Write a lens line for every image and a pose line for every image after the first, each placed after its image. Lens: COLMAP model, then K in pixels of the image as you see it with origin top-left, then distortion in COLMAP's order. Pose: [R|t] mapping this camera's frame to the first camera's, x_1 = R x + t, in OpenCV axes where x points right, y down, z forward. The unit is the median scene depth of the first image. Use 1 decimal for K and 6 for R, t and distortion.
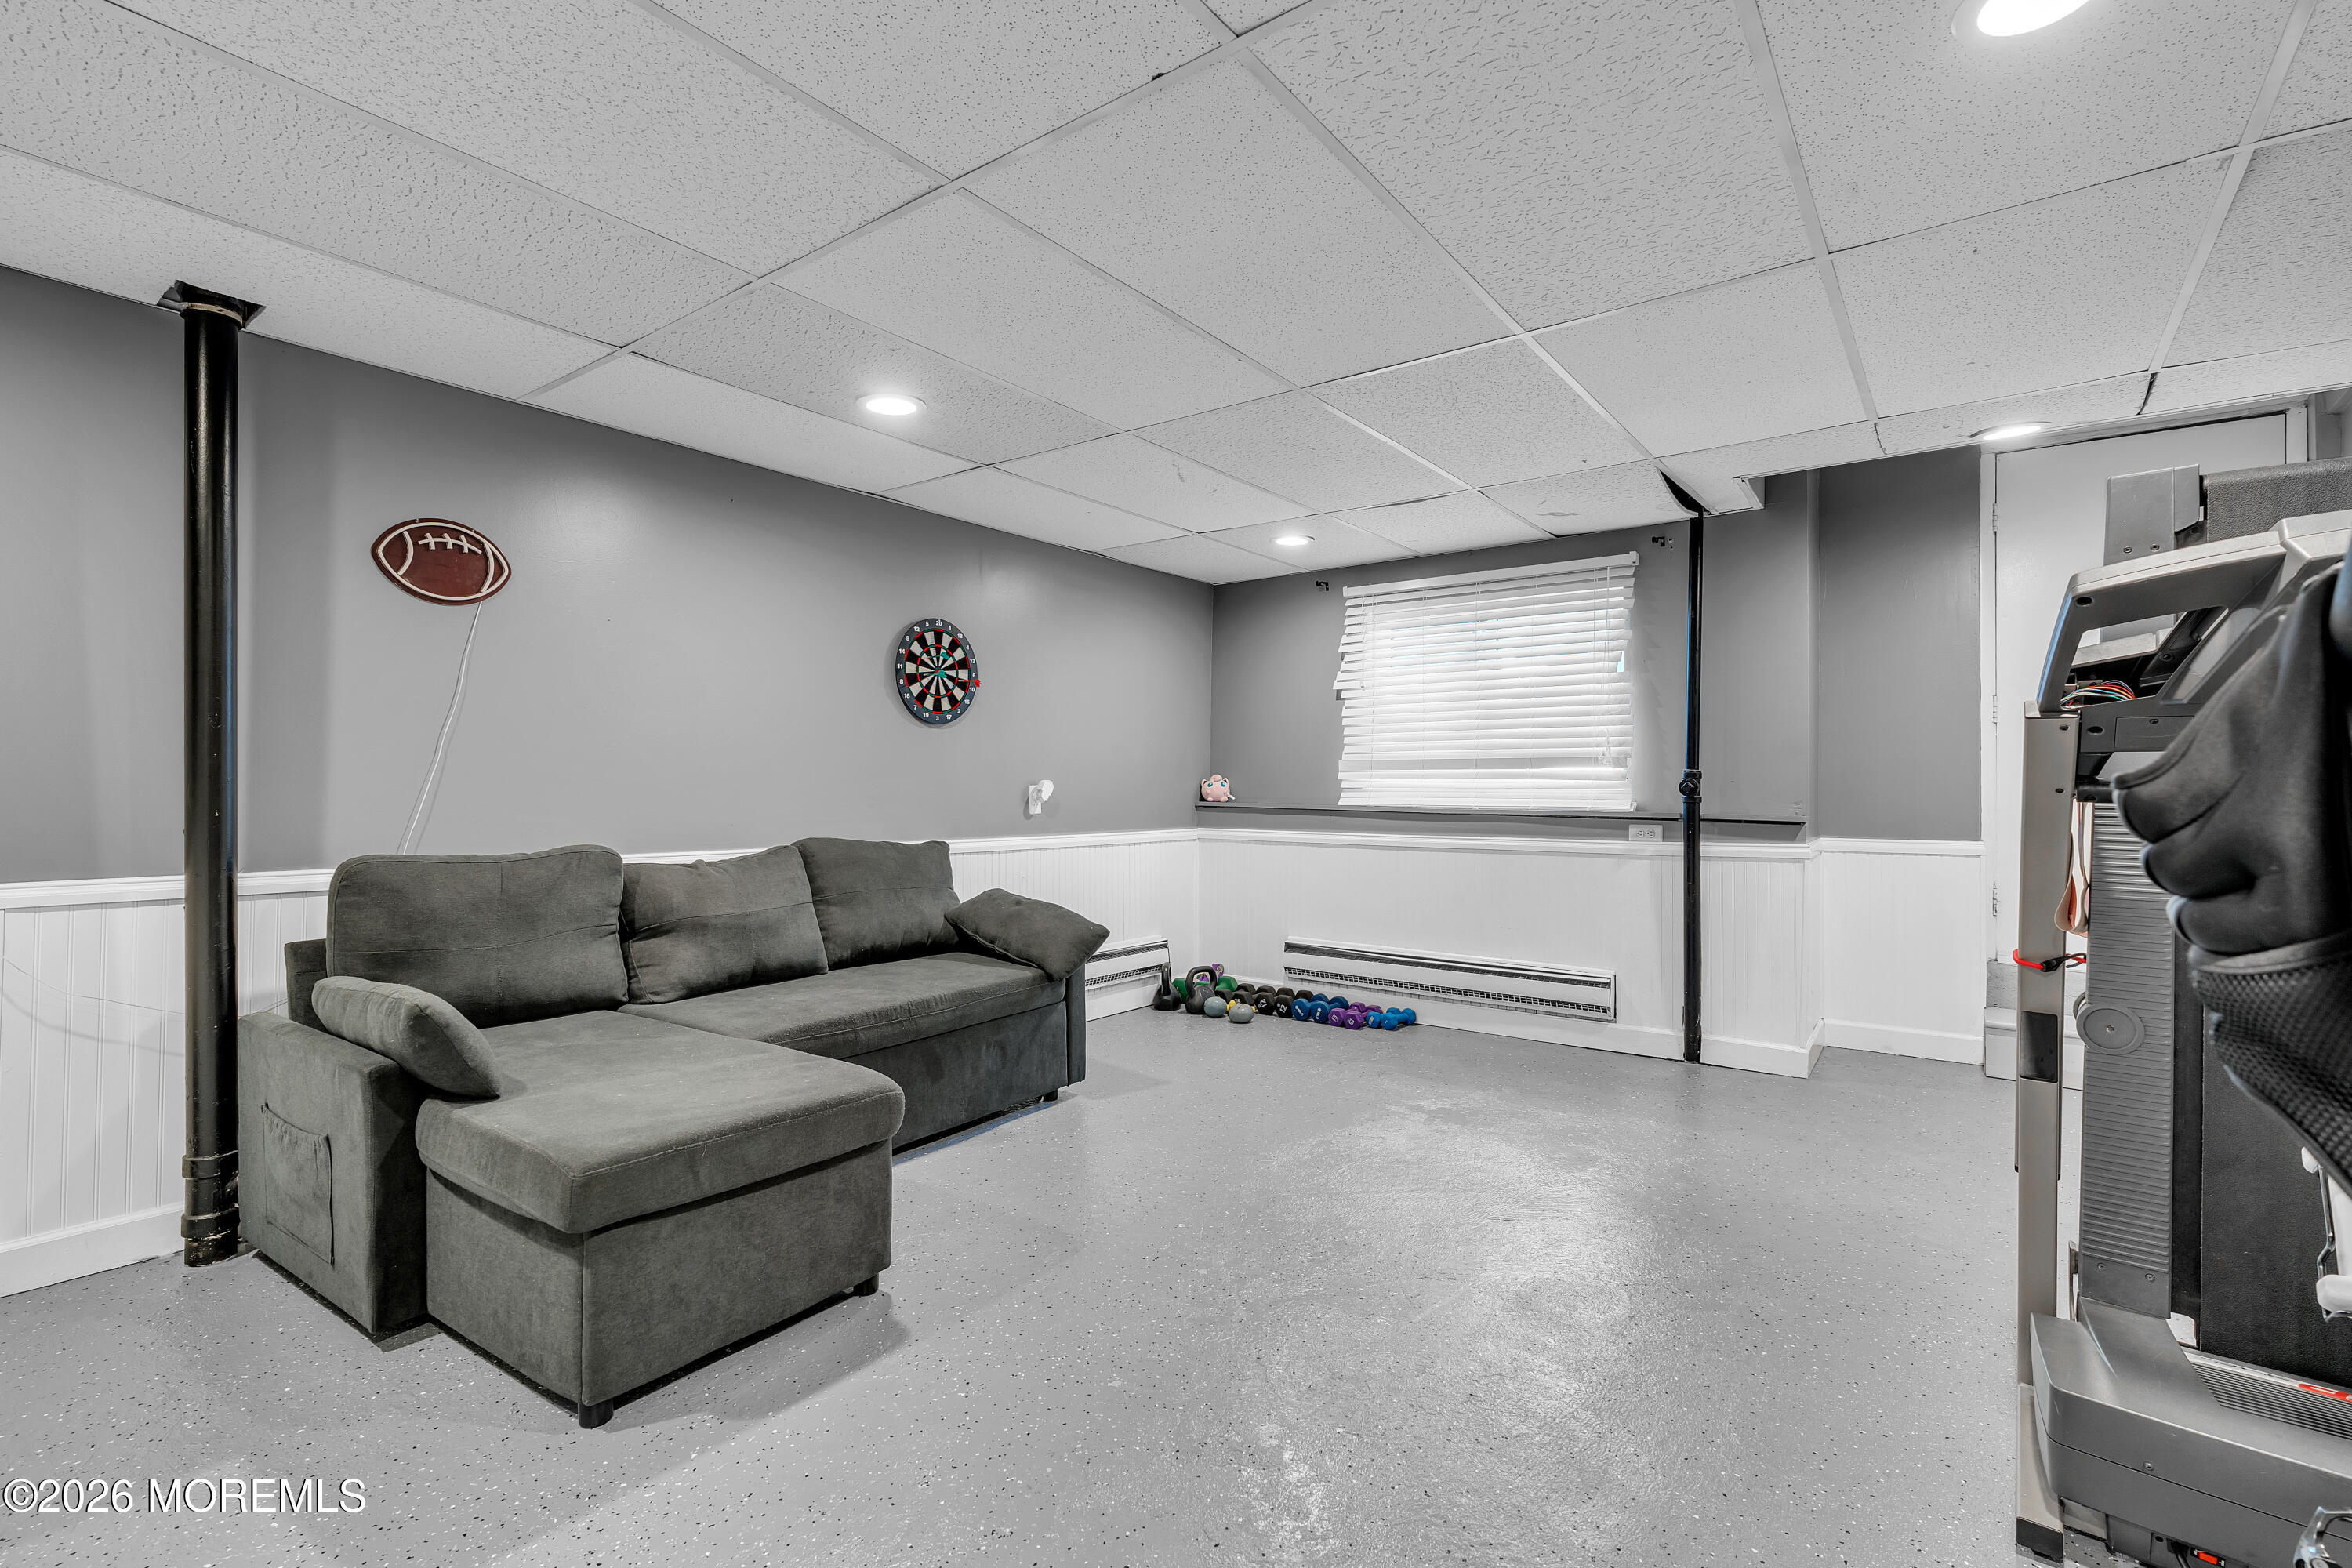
lens RADIAL K [[1059.0, 0, 1158.7], [0, 1059.0, 779.0], [0, 0, 1]] dist [-0.010904, 0.002825]
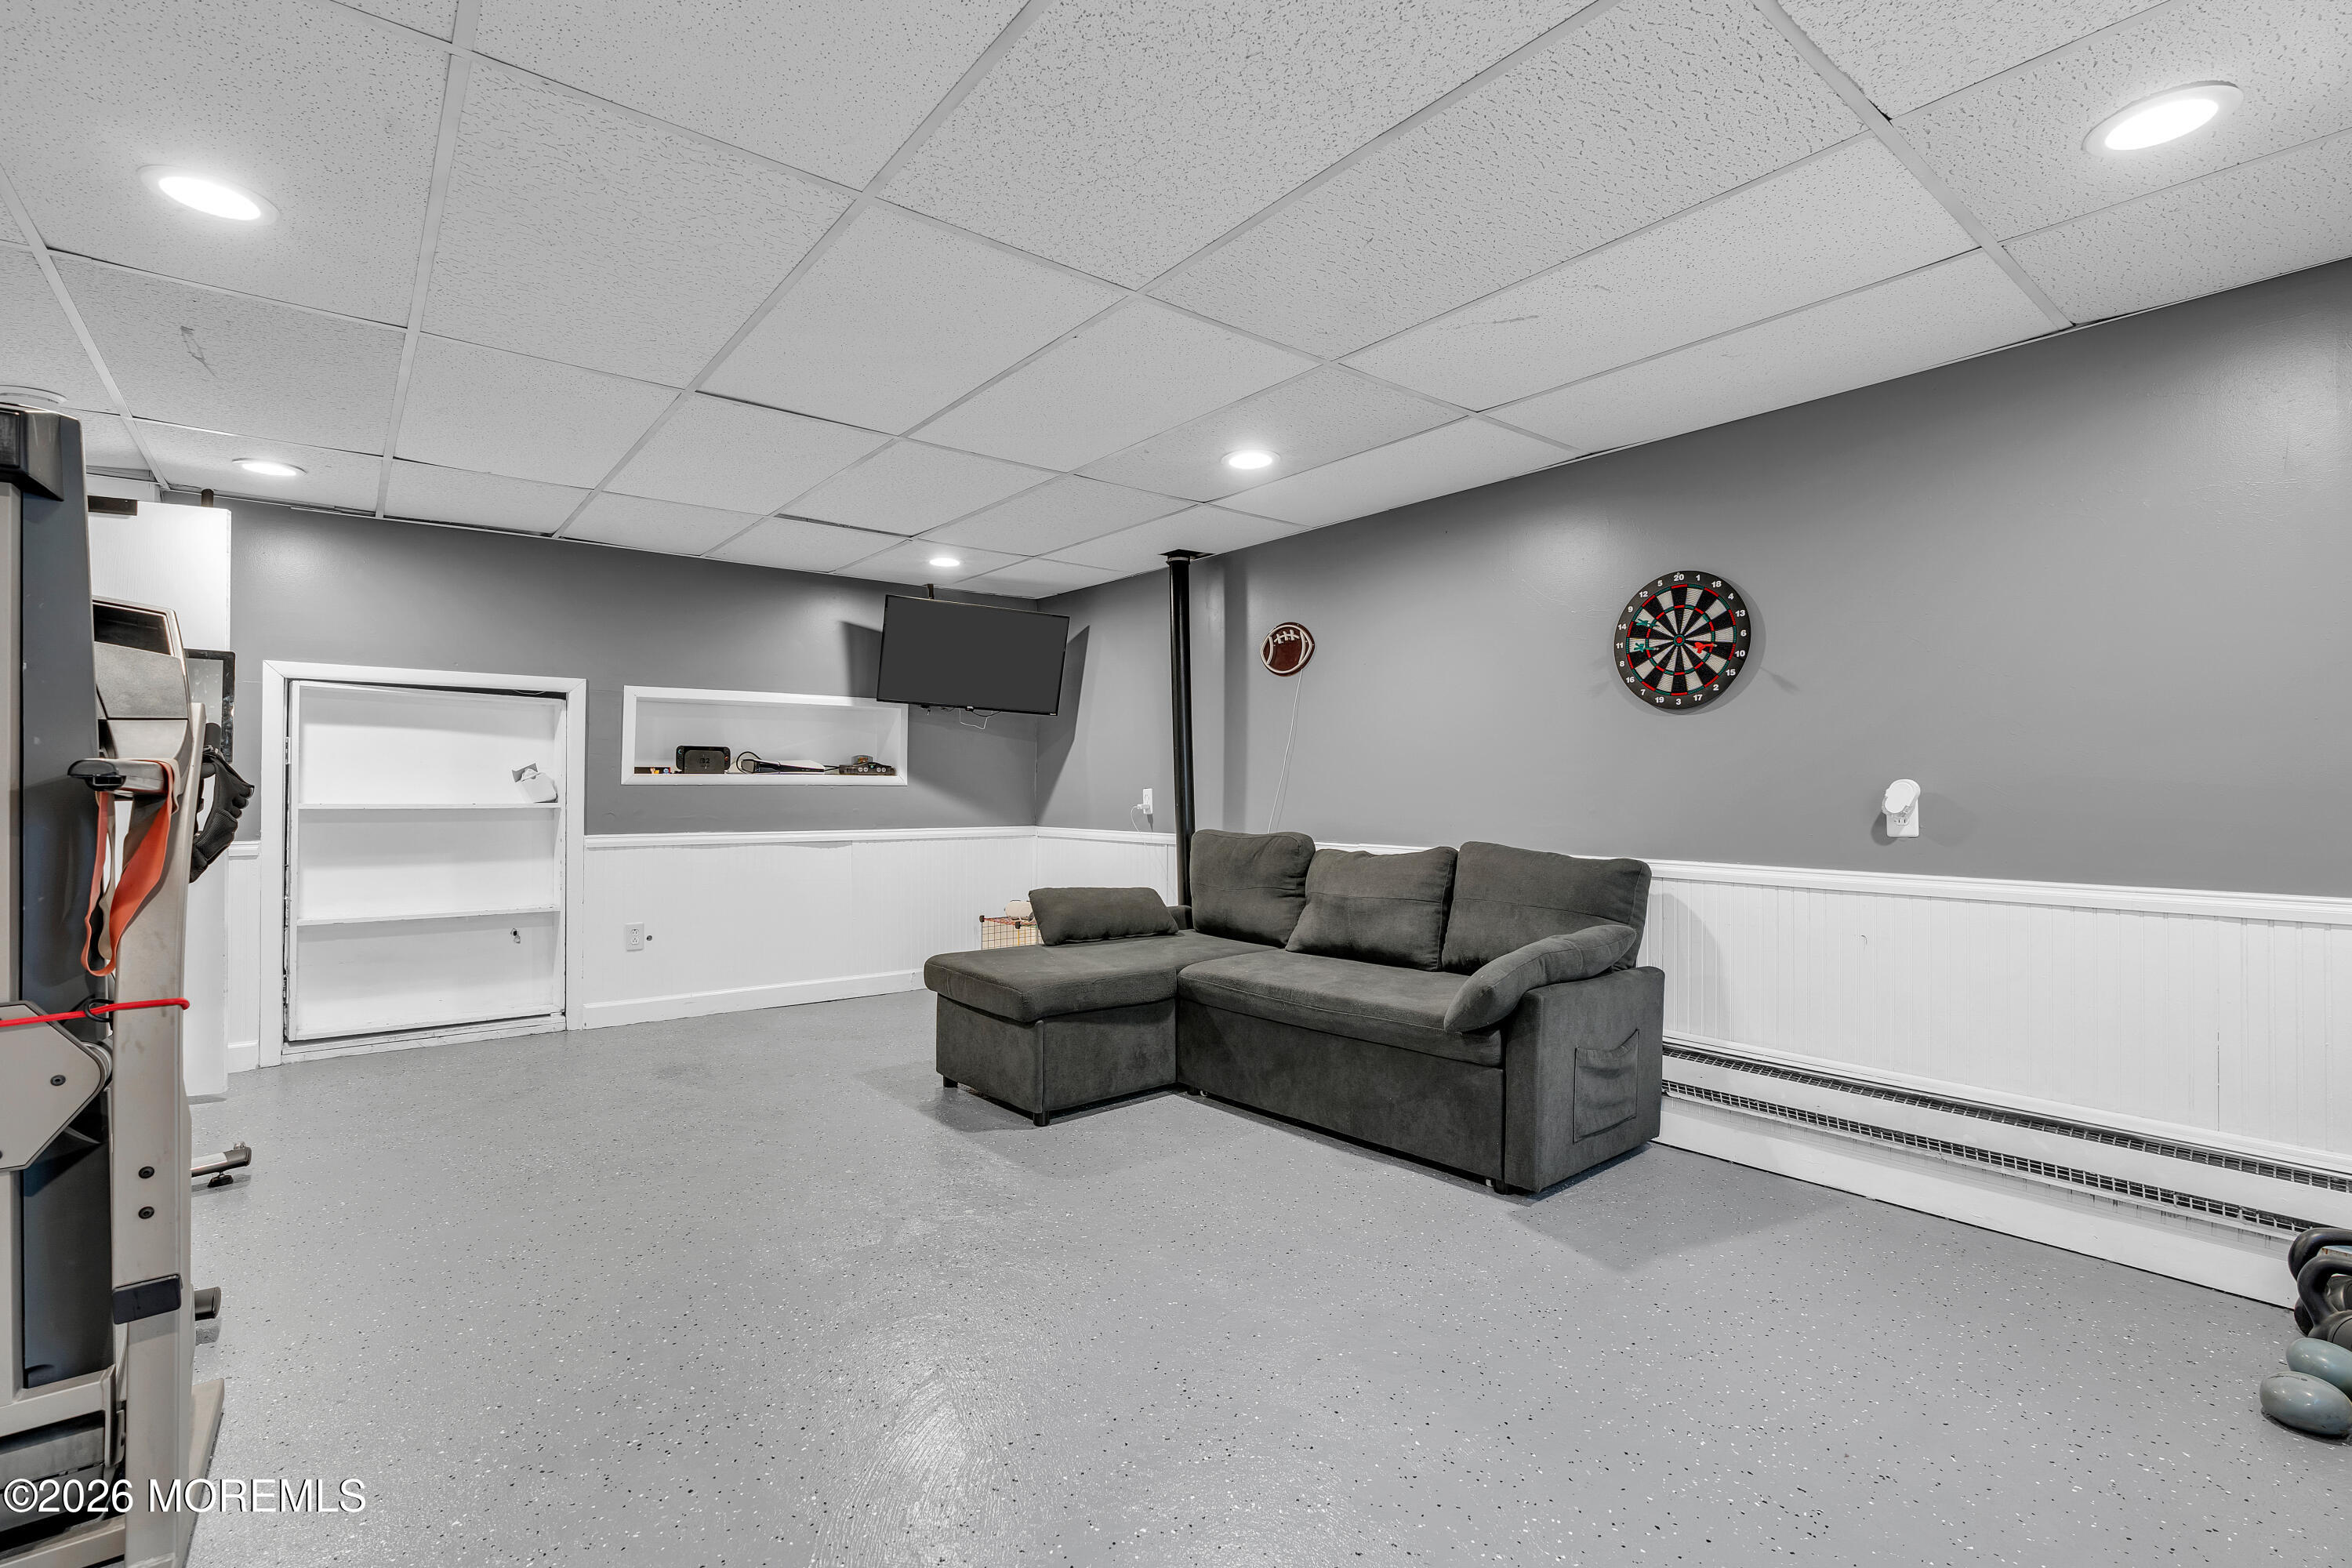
lens RADIAL K [[1059.0, 0, 1194.8], [0, 1059.0, 782.5], [0, 0, 1]] dist [-0.010904, 0.002825]
pose [[-0.222813, -0.009158, -0.974818, 0.622339], [0.007221, 0.999913, -0.011044, 0.007333], [0.974834, -0.009500, -0.222728, 0.837703]]
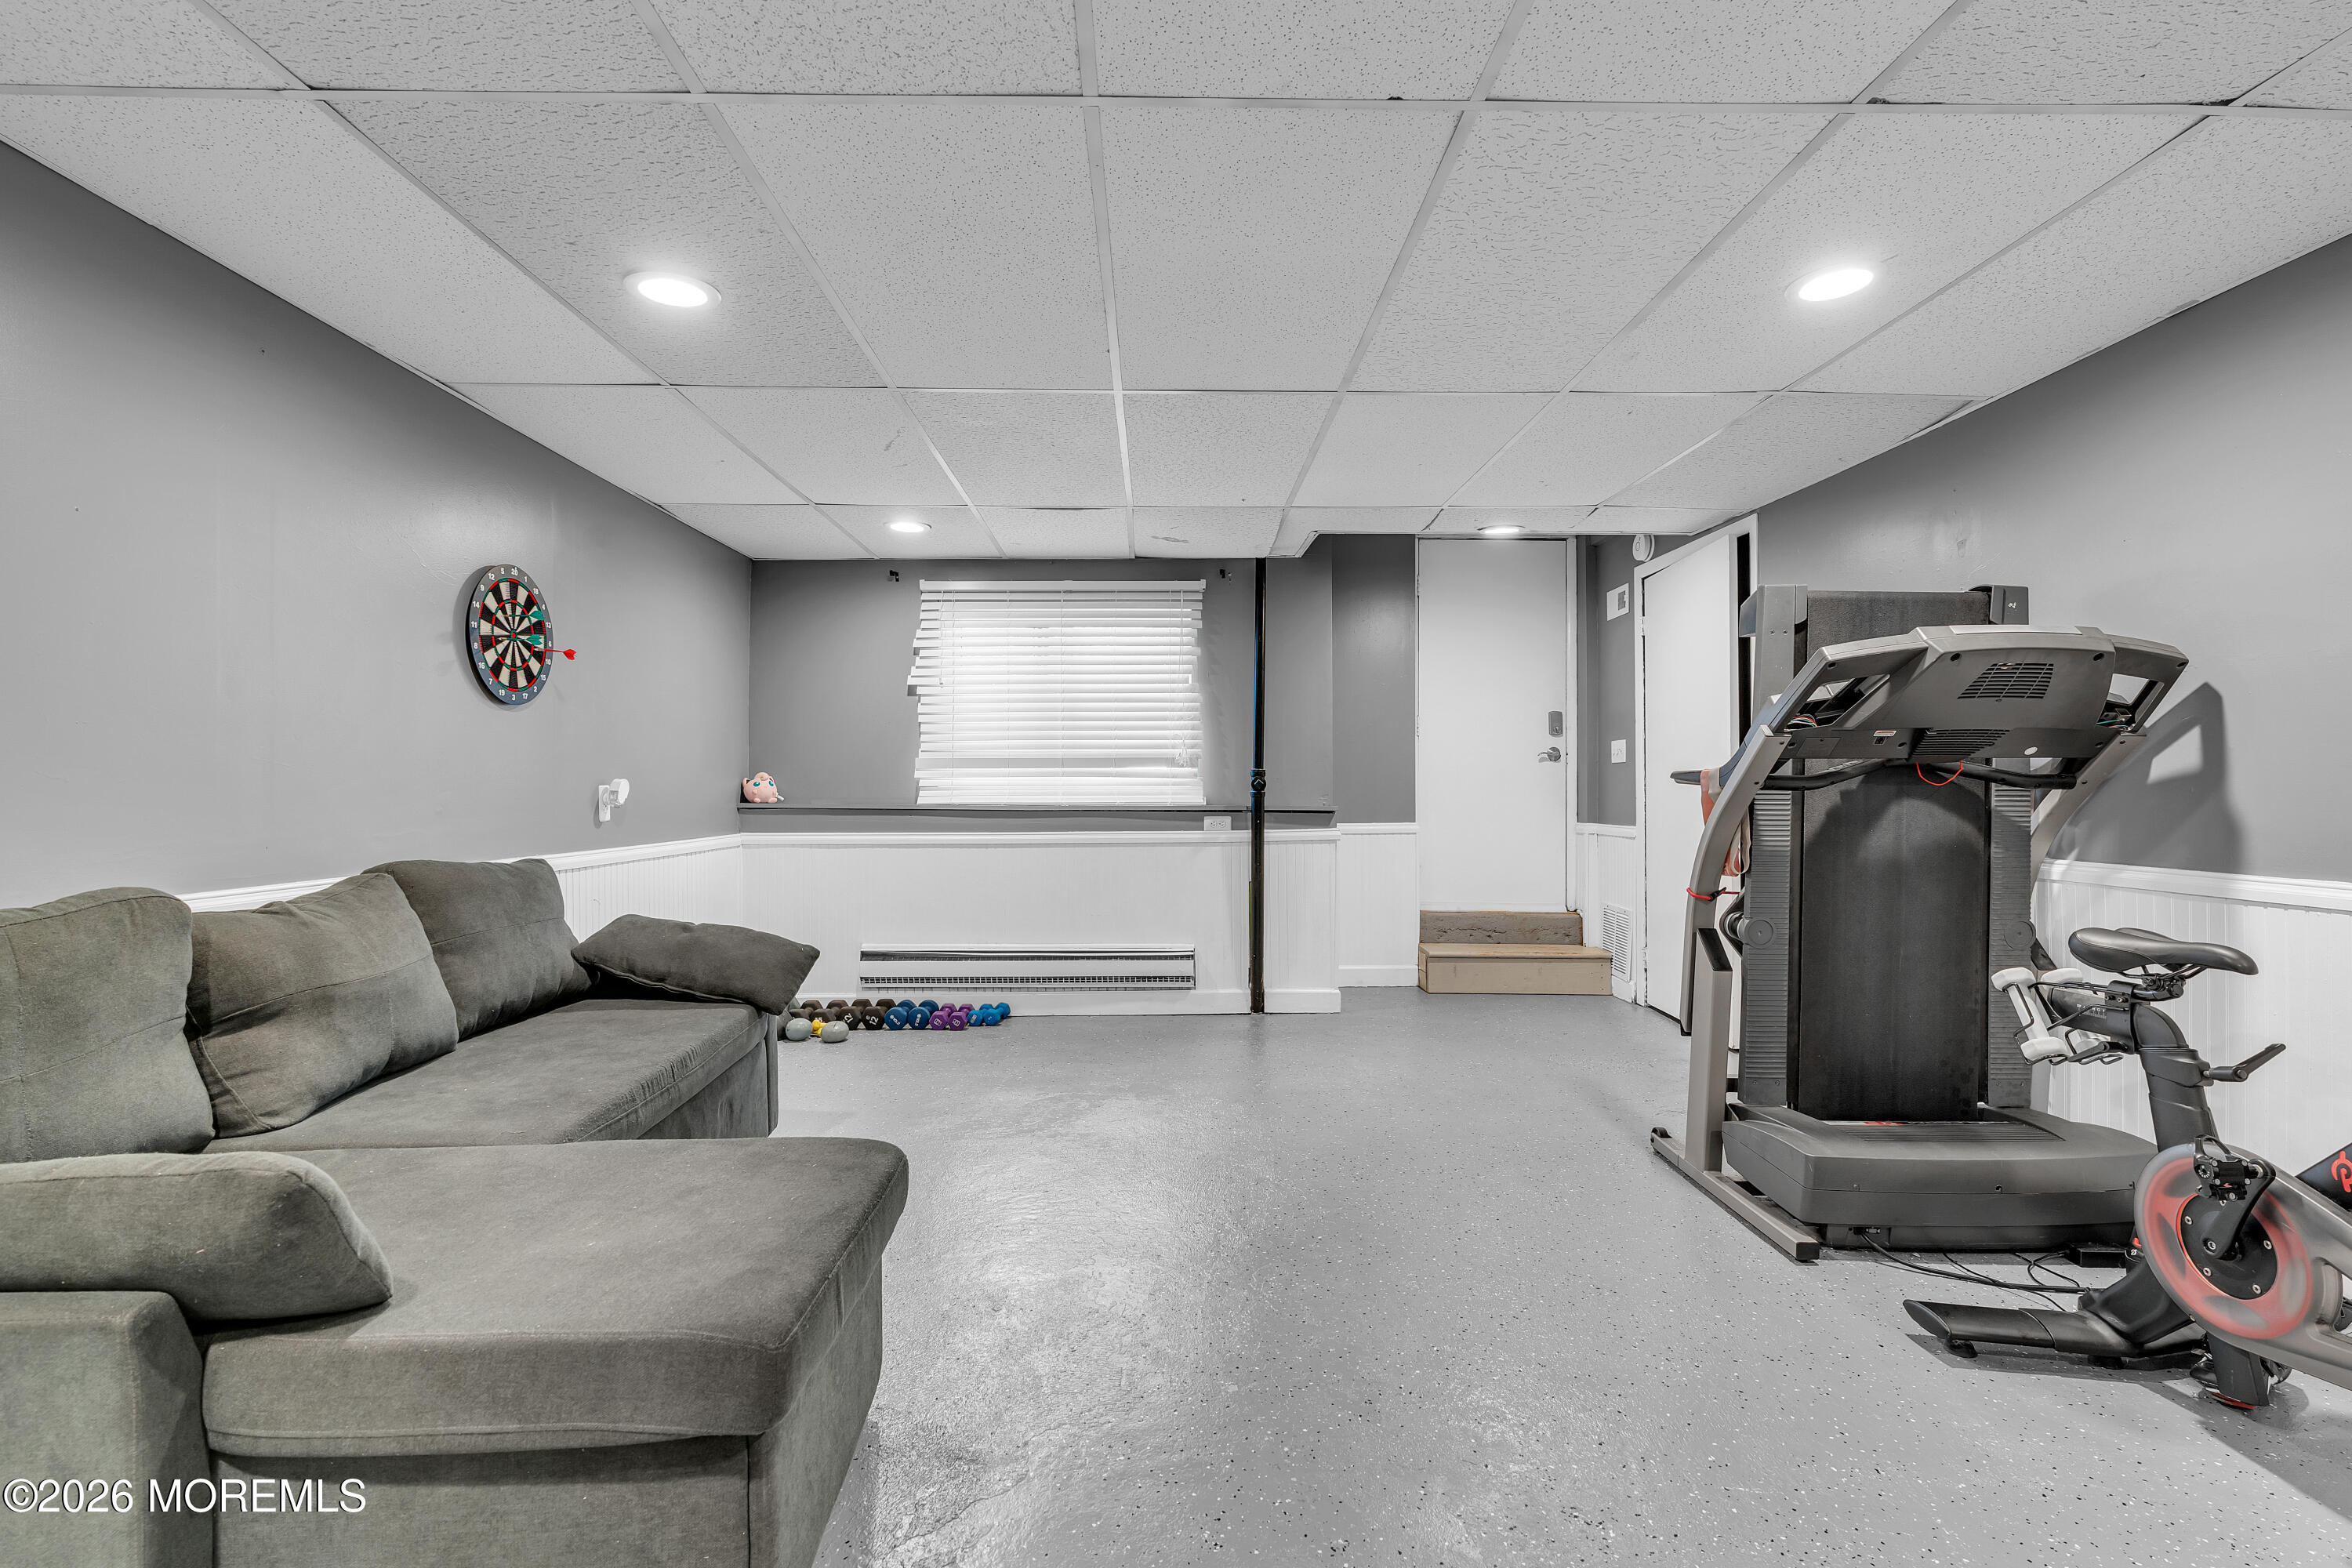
lens RADIAL K [[1059.0, 0, 1162.5], [0, 1059.0, 789.3], [0, 0, 1]] dist [-0.010904, 0.002825]
pose [[0.787019, -0.007603, 0.616882, -0.313434], [0.001263, 0.999942, 0.010713, 0.000956], [-0.616927, -0.007652, 0.786983, 0.121032]]
